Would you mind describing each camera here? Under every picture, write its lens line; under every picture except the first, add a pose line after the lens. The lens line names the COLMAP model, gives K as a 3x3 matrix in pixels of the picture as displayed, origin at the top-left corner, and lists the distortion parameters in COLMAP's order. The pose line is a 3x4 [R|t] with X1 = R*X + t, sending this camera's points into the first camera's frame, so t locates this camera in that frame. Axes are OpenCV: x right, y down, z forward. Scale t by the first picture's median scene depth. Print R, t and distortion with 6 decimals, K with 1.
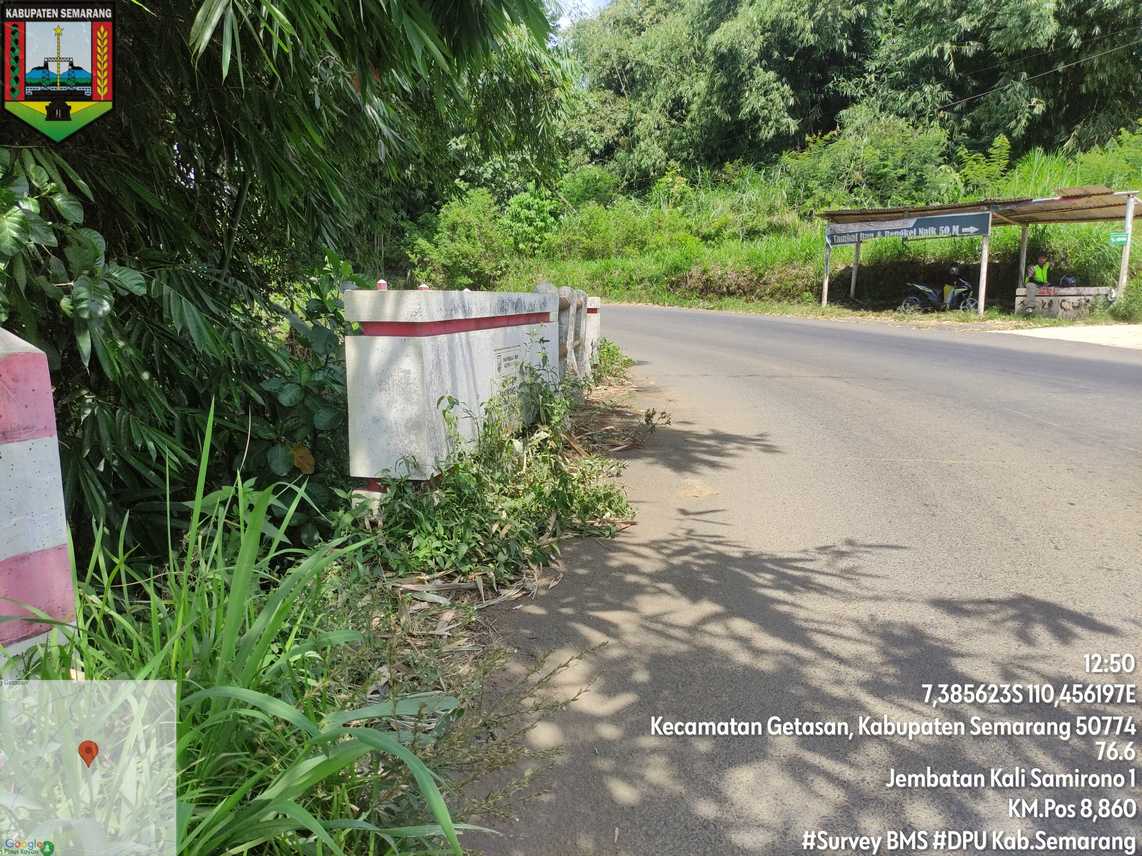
lens RADIAL K [[832.1, 0, 565.6], [0, 832.1, 431.5], [0, 0, 1]] dist [0.057073, -0.066566]
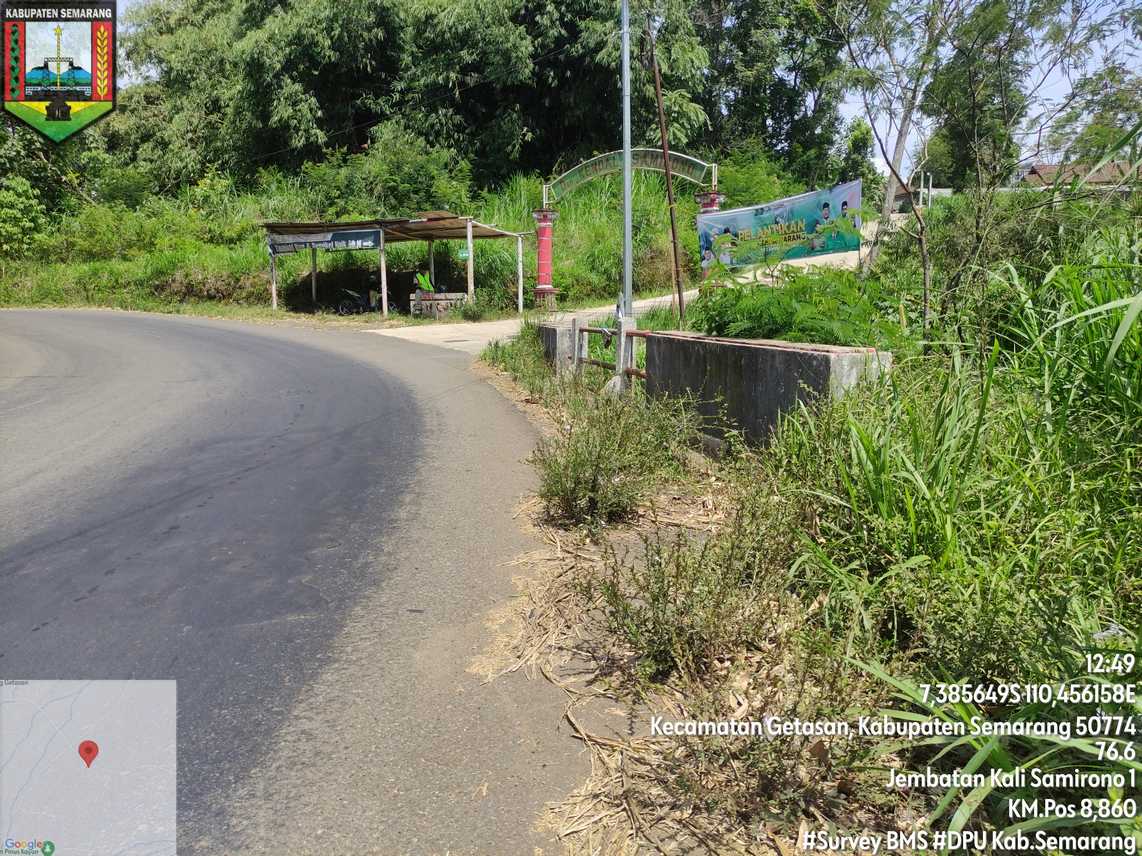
lens RADIAL K [[832.1, 0, 565.6], [0, 832.1, 431.5], [0, 0, 1]] dist [0.057073, -0.066566]
pose [[0.929709, -0.069093, 0.361757, 0.173212], [0.068385, 0.997550, 0.014777, 0.013259], [-0.361891, 0.011001, 0.932155, -0.107715]]
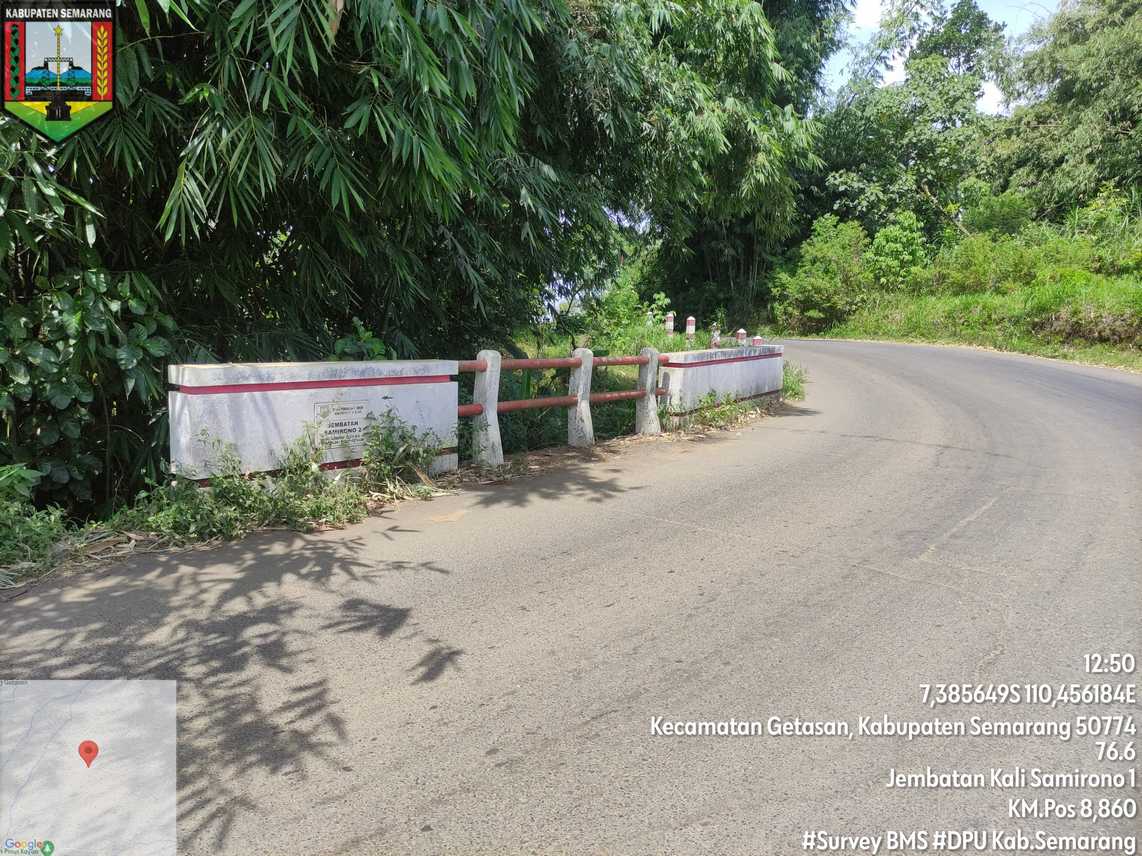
lens RADIAL K [[841.1, 0, 575.3], [0, 841.1, 421.9], [0, 0, 1]] dist [0.039602, -0.044561]
pose [[0.869229, 0.086784, -0.486733, 0.125430], [-0.105805, 0.994318, -0.011665, -0.011328], [0.482956, 0.061638, 0.873473, -0.011116]]
